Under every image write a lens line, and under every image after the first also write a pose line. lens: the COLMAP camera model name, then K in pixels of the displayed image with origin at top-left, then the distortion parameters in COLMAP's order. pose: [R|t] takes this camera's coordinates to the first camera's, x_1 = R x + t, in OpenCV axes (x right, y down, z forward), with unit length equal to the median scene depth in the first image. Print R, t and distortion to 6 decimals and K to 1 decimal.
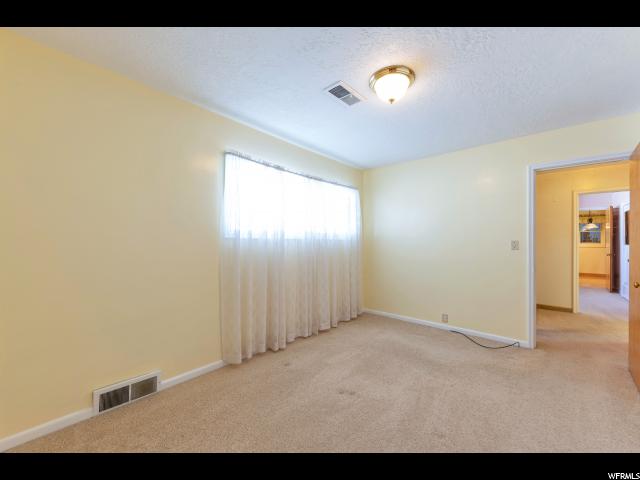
lens RADIAL K [[256.3, 0, 320.0], [0, 256.3, 240.0], [0, 0, 1]] dist [0.001057, 0.000155]
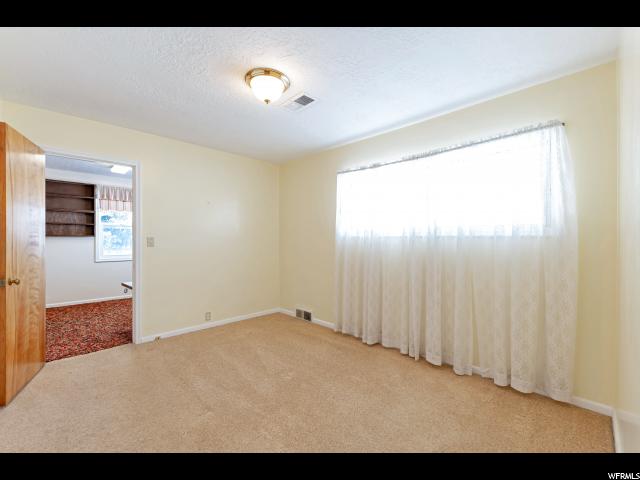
lens RADIAL K [[288.2, 0, 320.0], [0, 288.2, 240.0], [0, 0, 1]] dist [-0.000567, -0.000076]
pose [[-0.101978, 0.005950, -0.994769, 1.103695], [0.002717, 0.999980, 0.005702, 0.000292], [0.994783, -0.002122, -0.101992, 1.016367]]
